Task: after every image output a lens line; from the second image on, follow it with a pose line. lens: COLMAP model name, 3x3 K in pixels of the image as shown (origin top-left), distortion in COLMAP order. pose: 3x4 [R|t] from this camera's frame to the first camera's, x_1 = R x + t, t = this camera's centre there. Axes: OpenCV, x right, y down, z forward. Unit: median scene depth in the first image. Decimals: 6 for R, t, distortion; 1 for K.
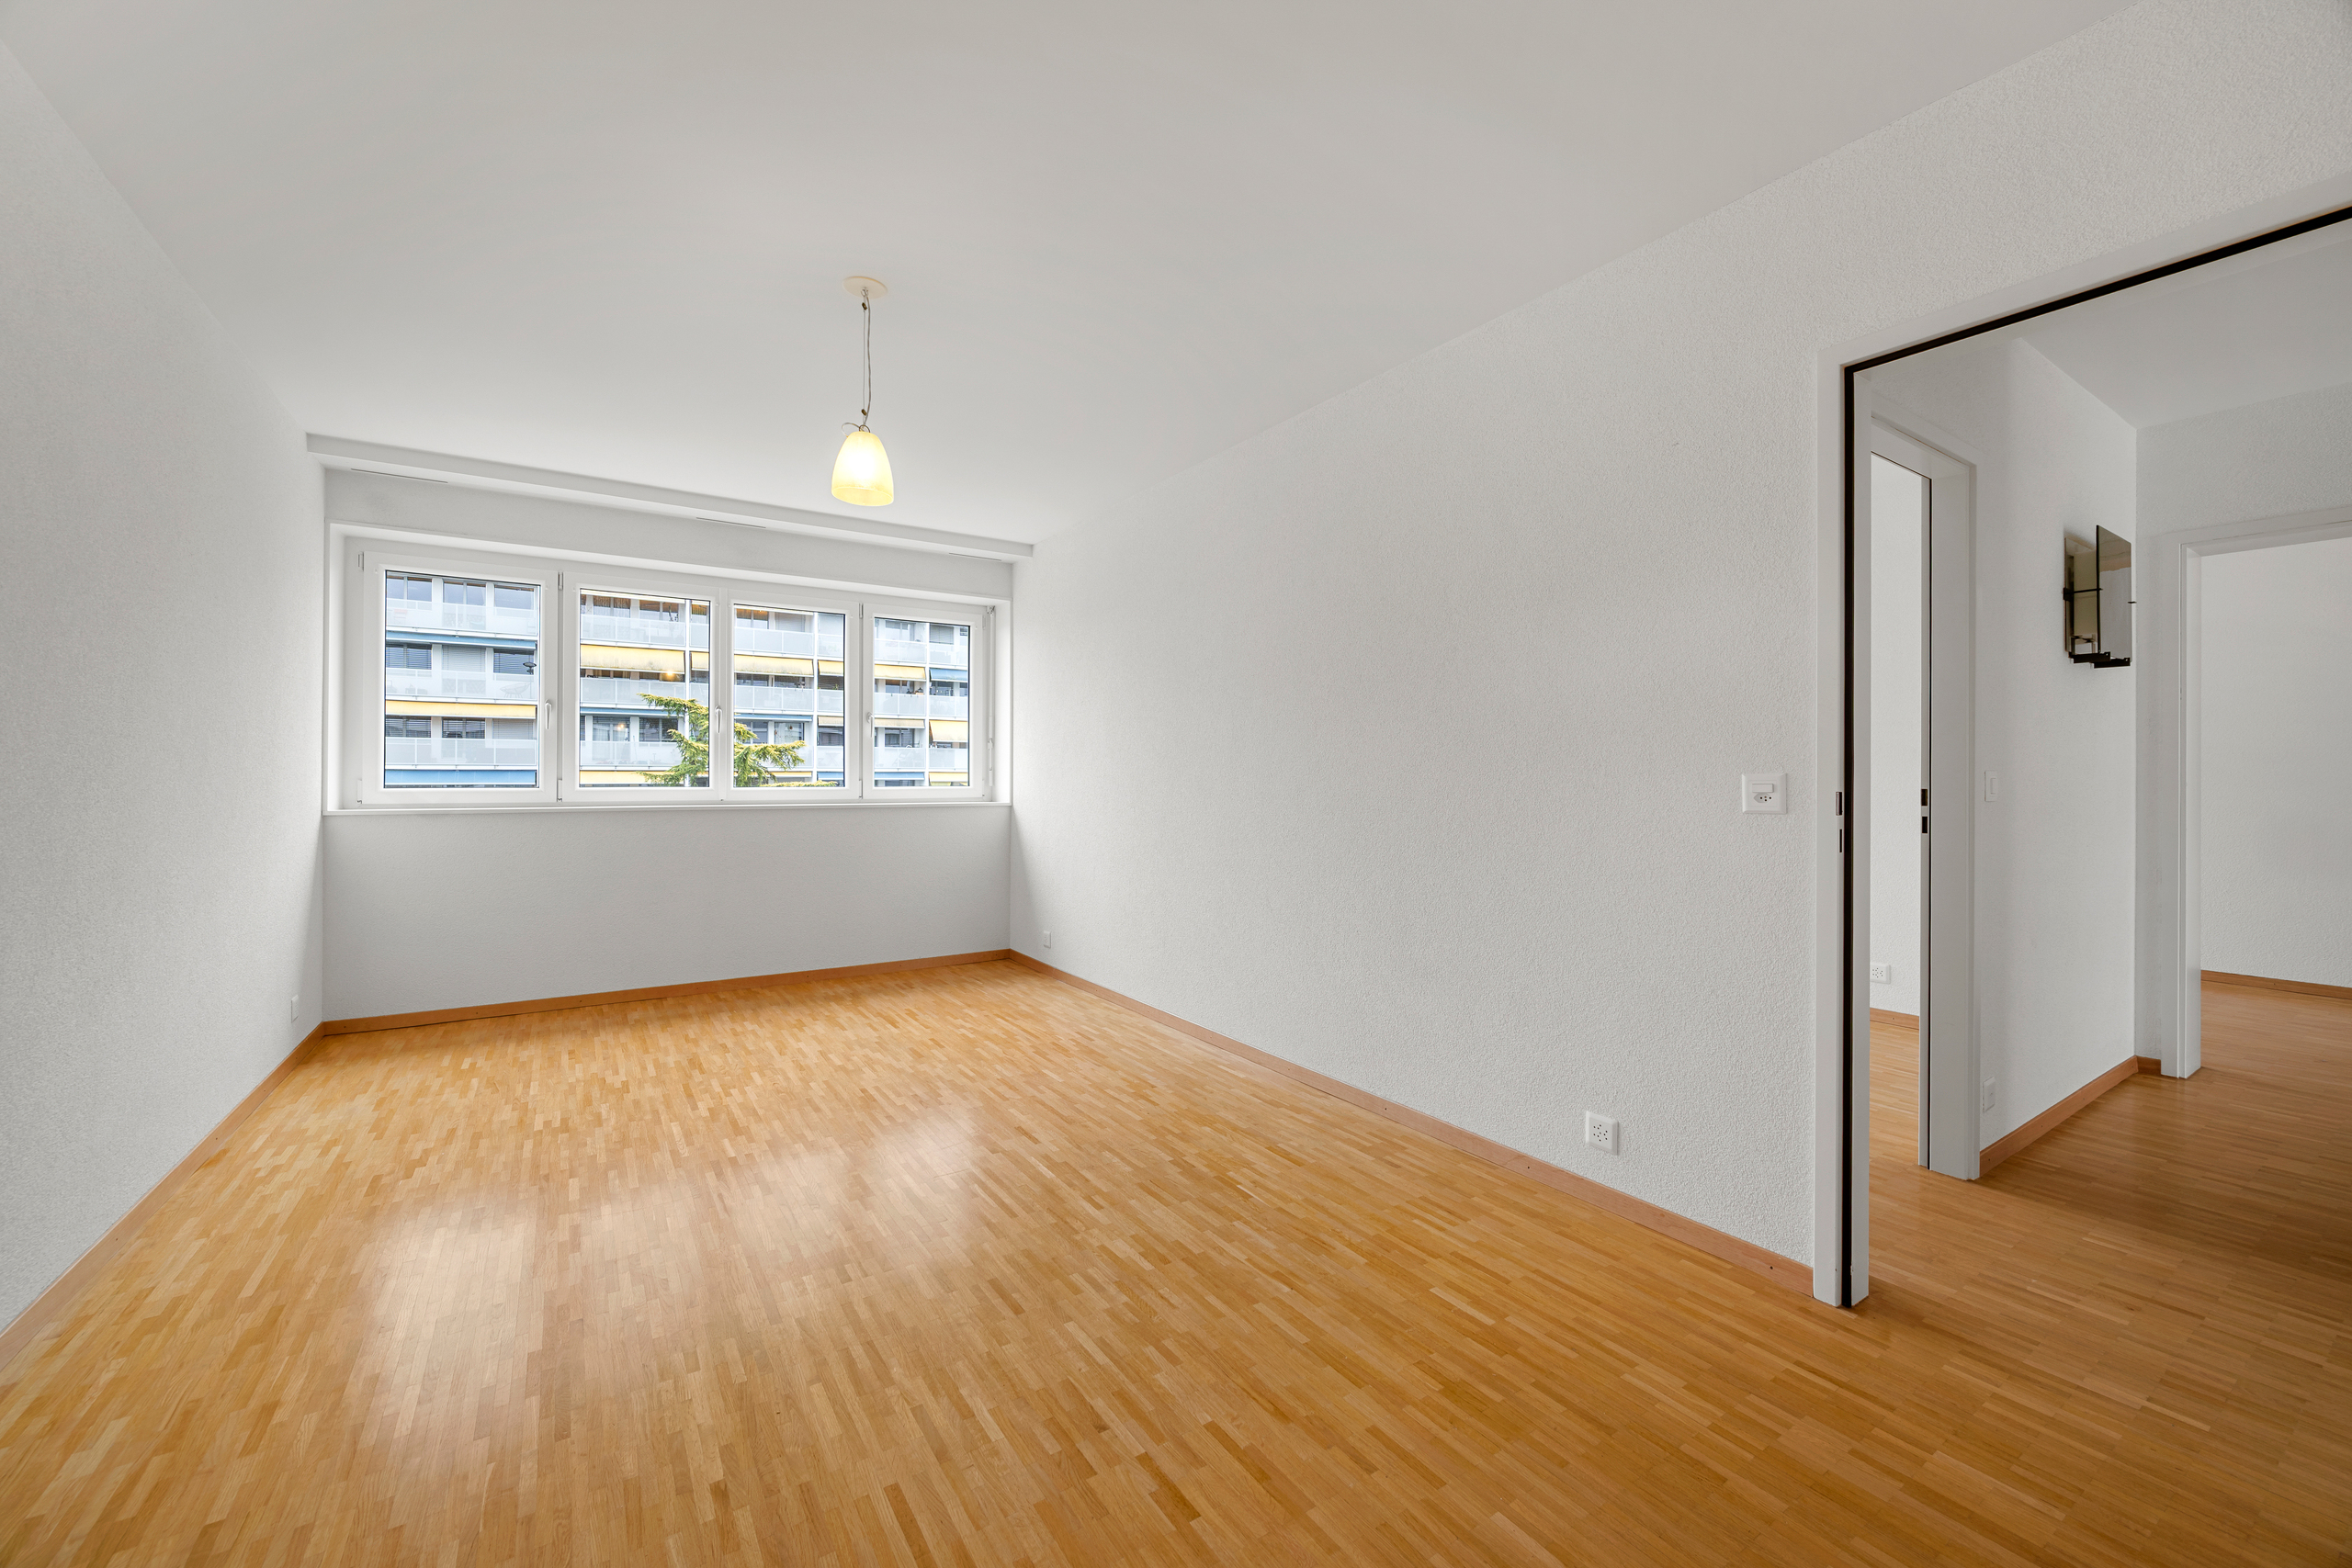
lens RADIAL K [[925.0, 0, 1167.5], [0, 925.0, 787.9], [0, 0, 1]] dist [0.001657, 0.000087]
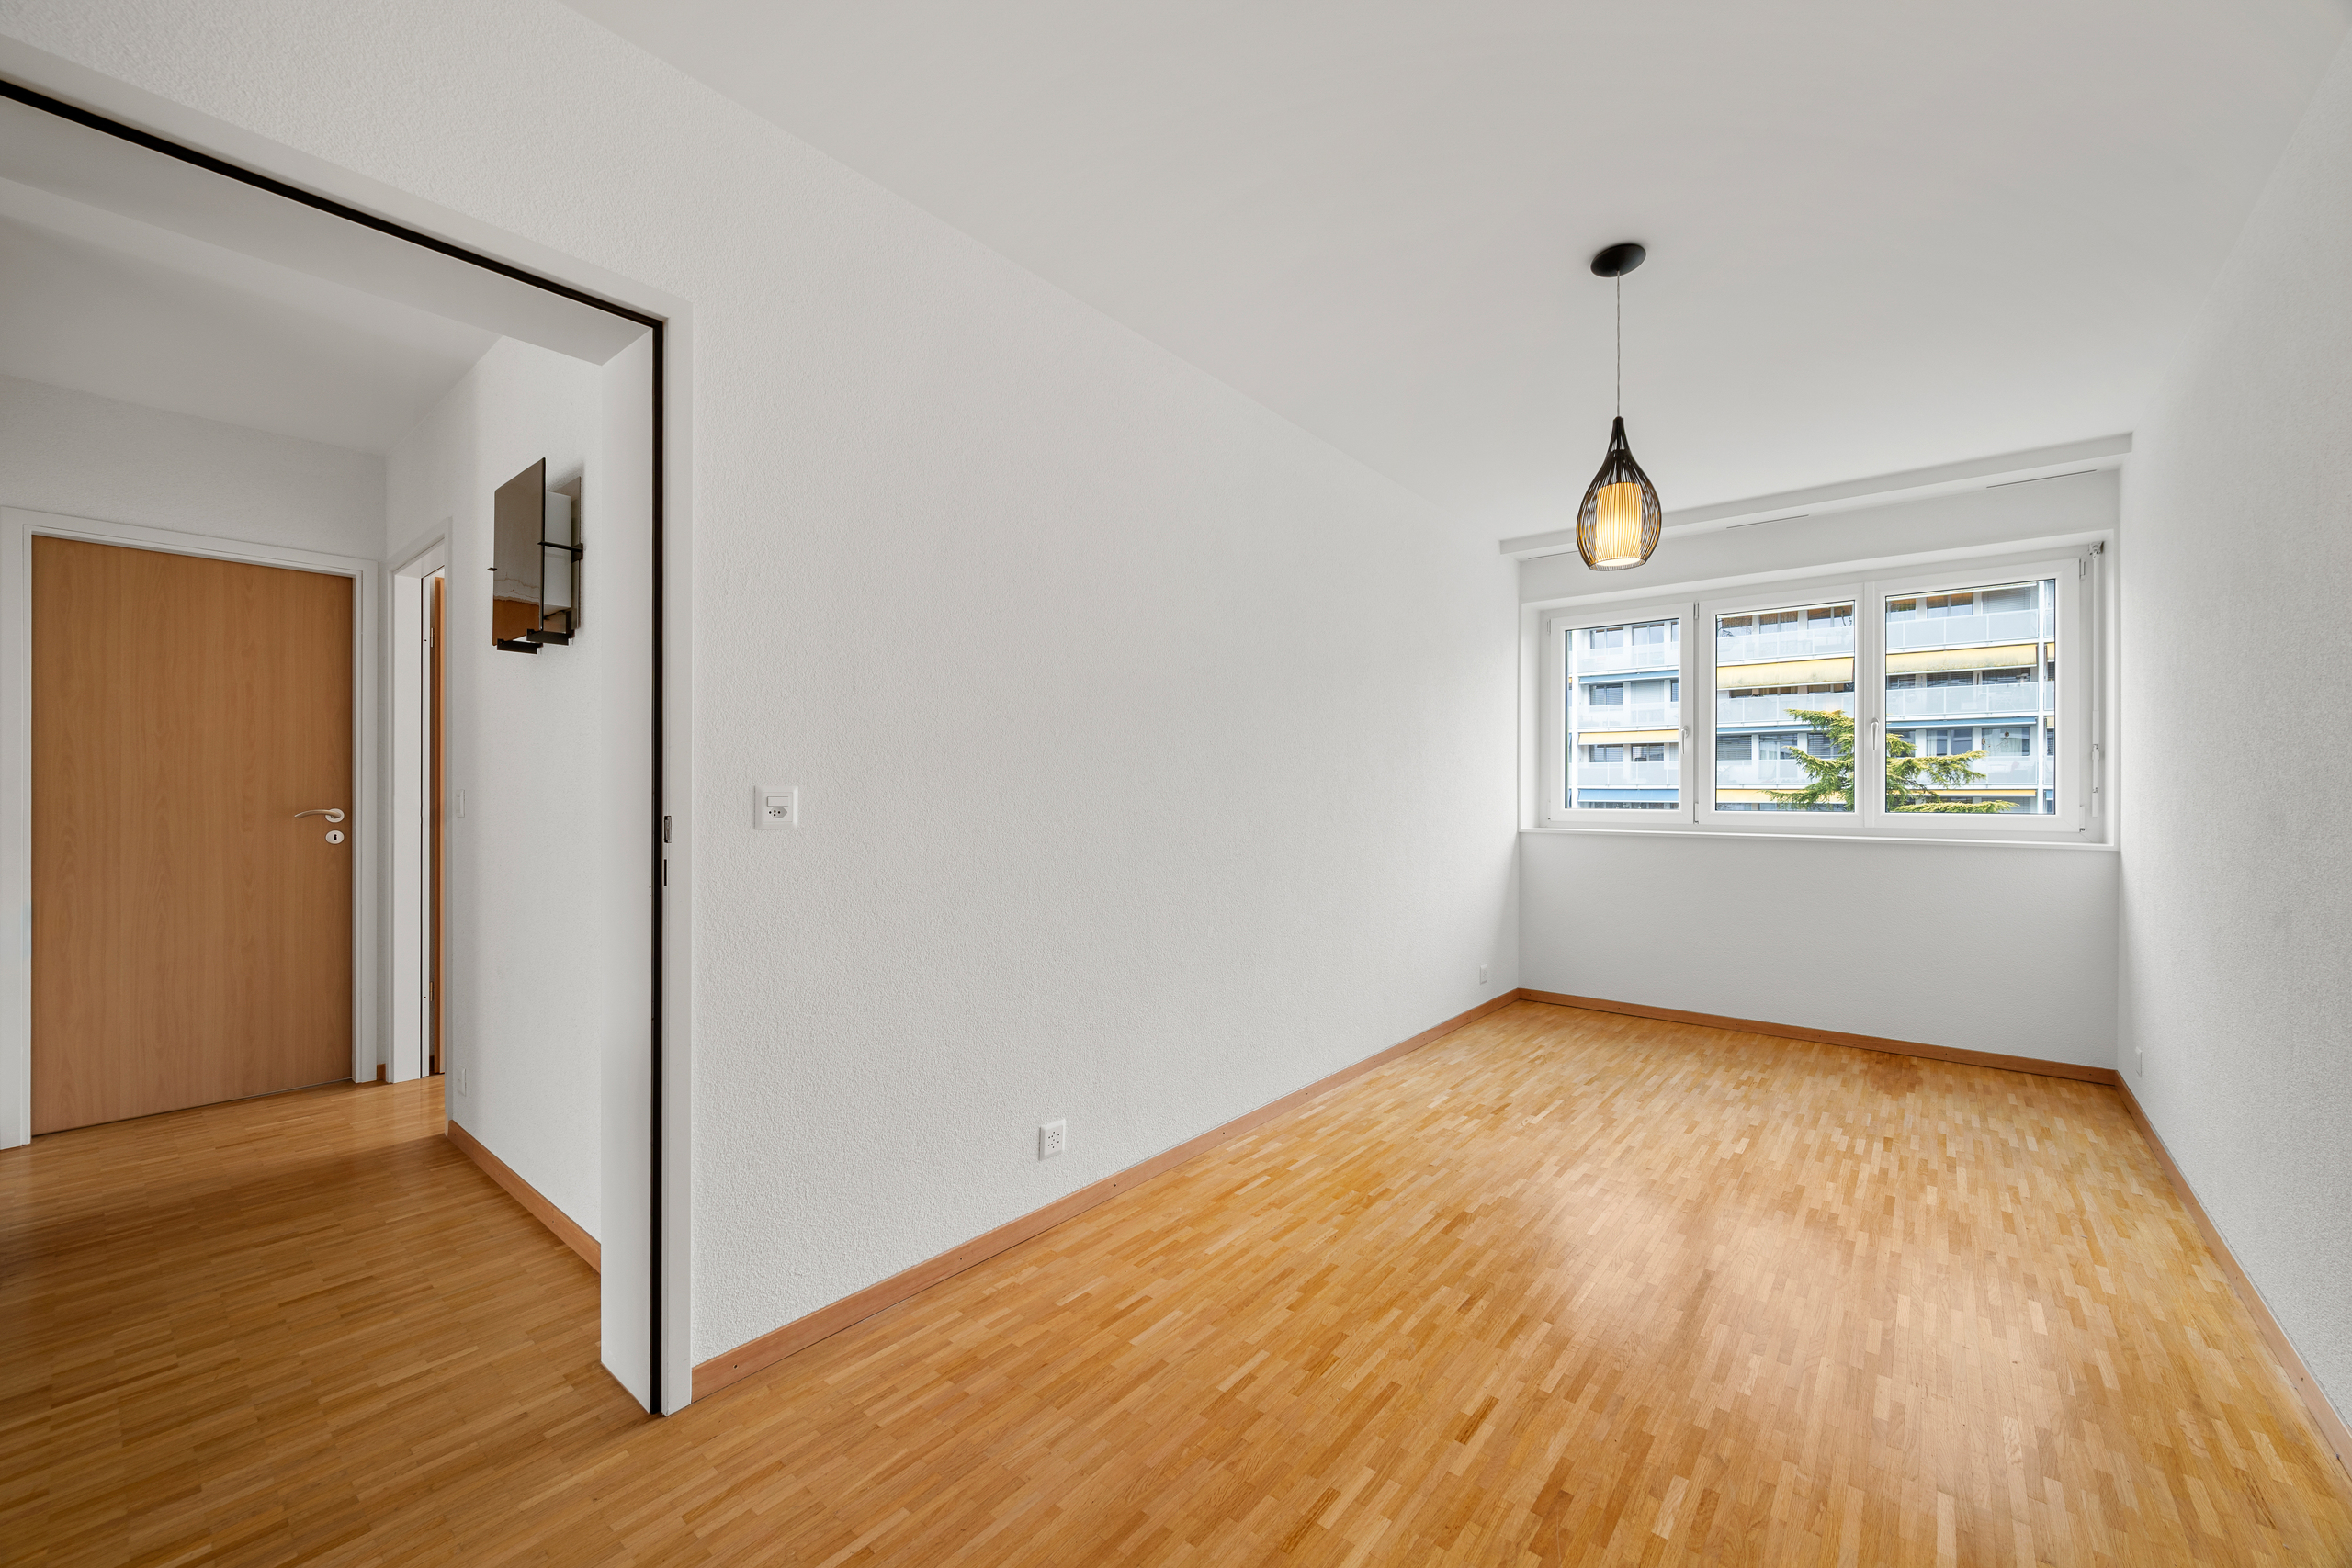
lens RADIAL K [[925.0, 0, 1167.5], [0, 925.0, 787.9], [0, 0, 1]] dist [0.001657, 0.000087]
pose [[0.293483, -0.004075, -0.955956, 0.161930], [-0.014893, 0.999850, -0.008834, -0.002464], [0.955848, 0.016830, 0.293378, 0.108143]]
